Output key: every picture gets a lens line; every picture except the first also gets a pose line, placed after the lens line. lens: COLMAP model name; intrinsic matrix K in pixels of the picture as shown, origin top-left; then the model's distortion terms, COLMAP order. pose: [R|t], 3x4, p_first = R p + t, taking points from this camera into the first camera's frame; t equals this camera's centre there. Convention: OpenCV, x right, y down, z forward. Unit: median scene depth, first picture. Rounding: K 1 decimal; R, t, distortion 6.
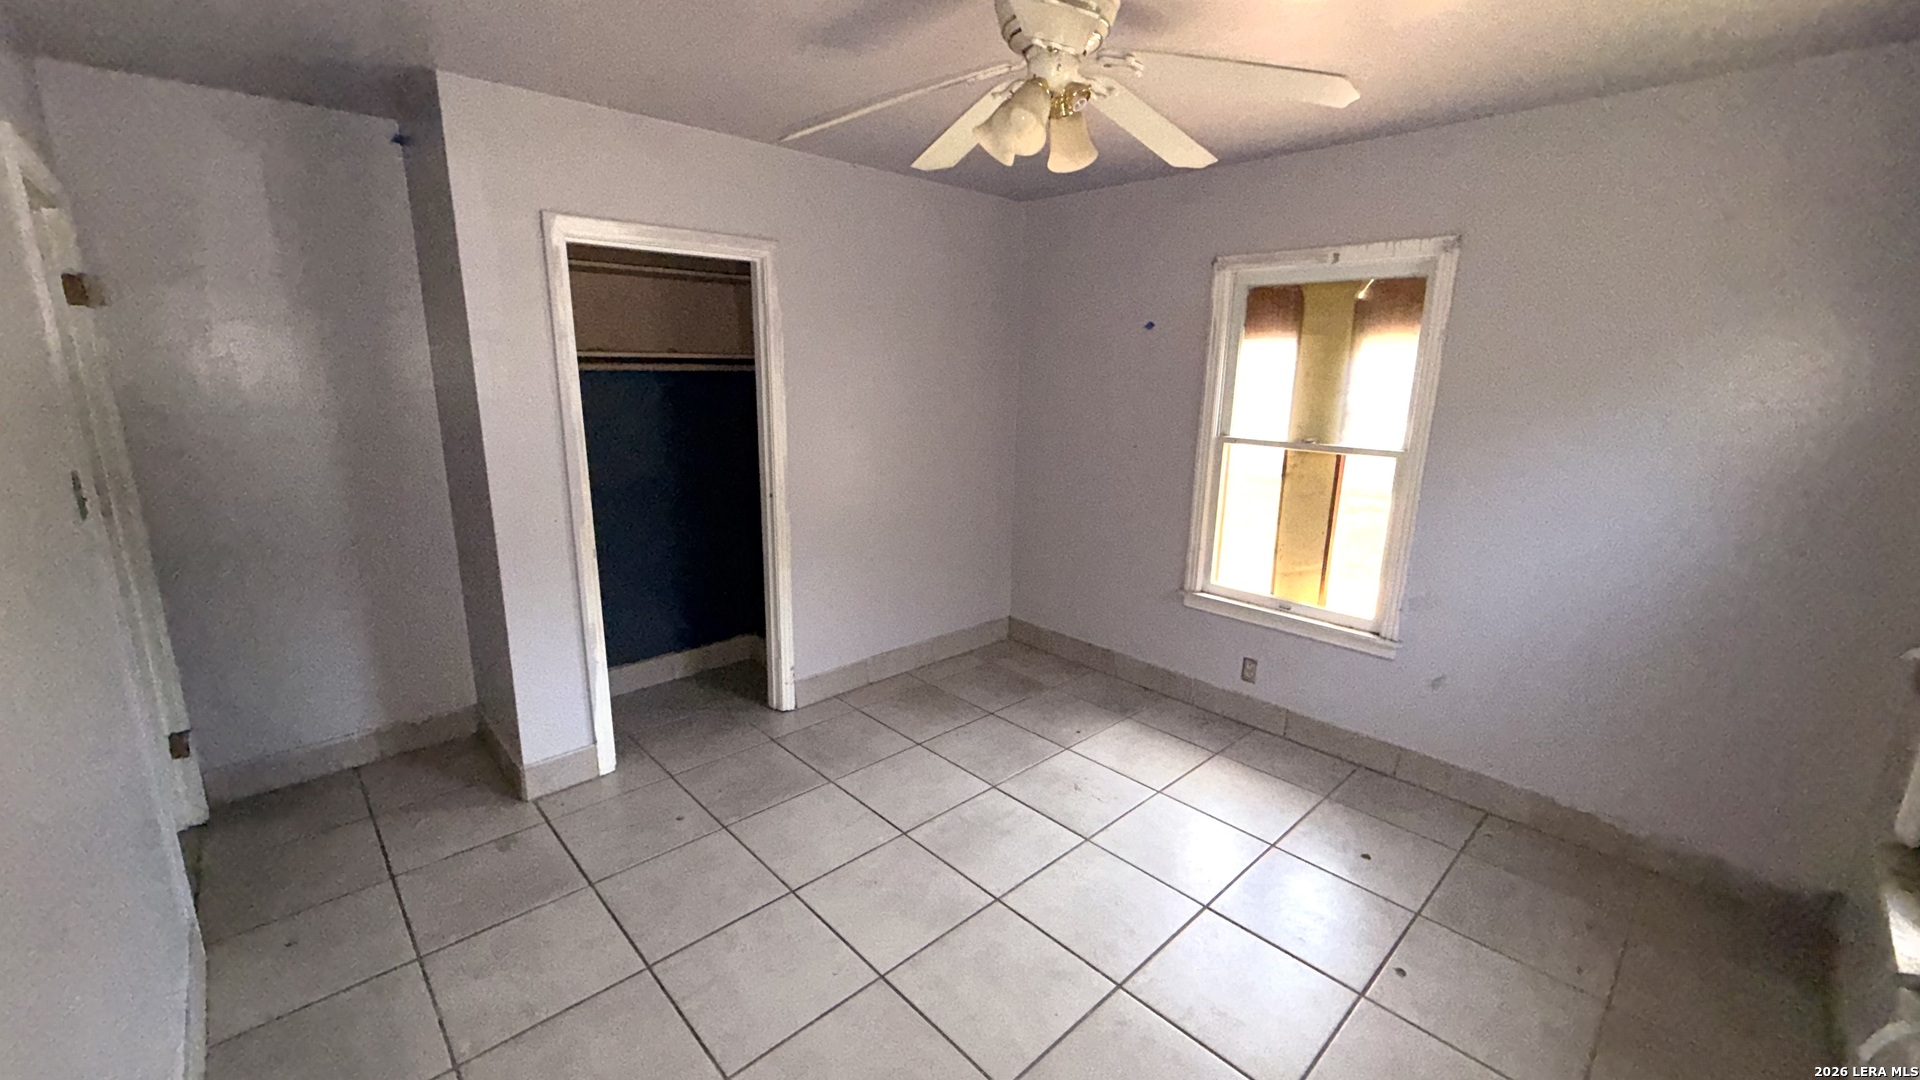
lens RADIAL K [[766.9, 0, 956.5], [0, 766.9, 543.9], [0, 0, 1]] dist [-0.002161, 0.000057]
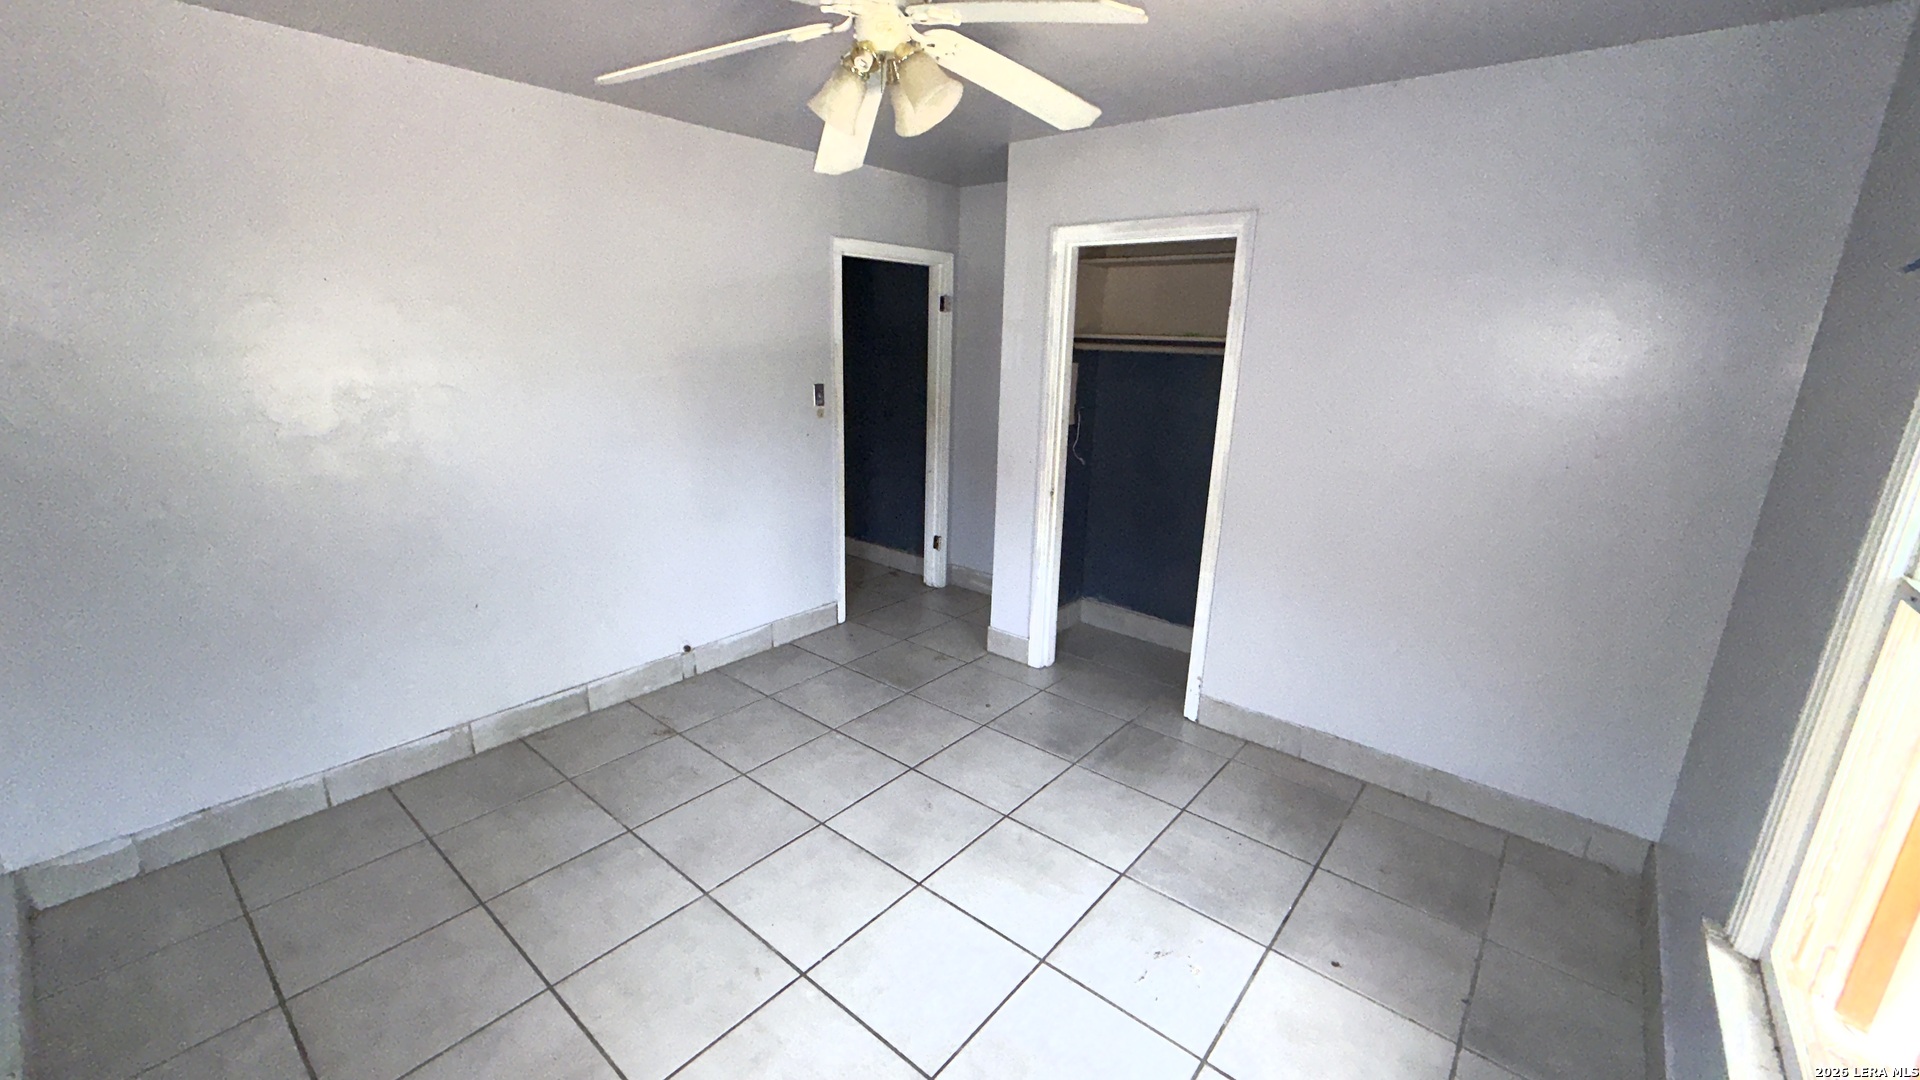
lens RADIAL K [[766.9, 0, 954.7], [0, 766.9, 538.1], [0, 0, 1]] dist [-0.002161, 0.000057]
pose [[0.117381, 0.244238, -0.962585, 0.685625], [-0.254513, 0.944311, 0.208565, -0.131211], [0.959919, 0.220509, 0.173006, 0.596176]]
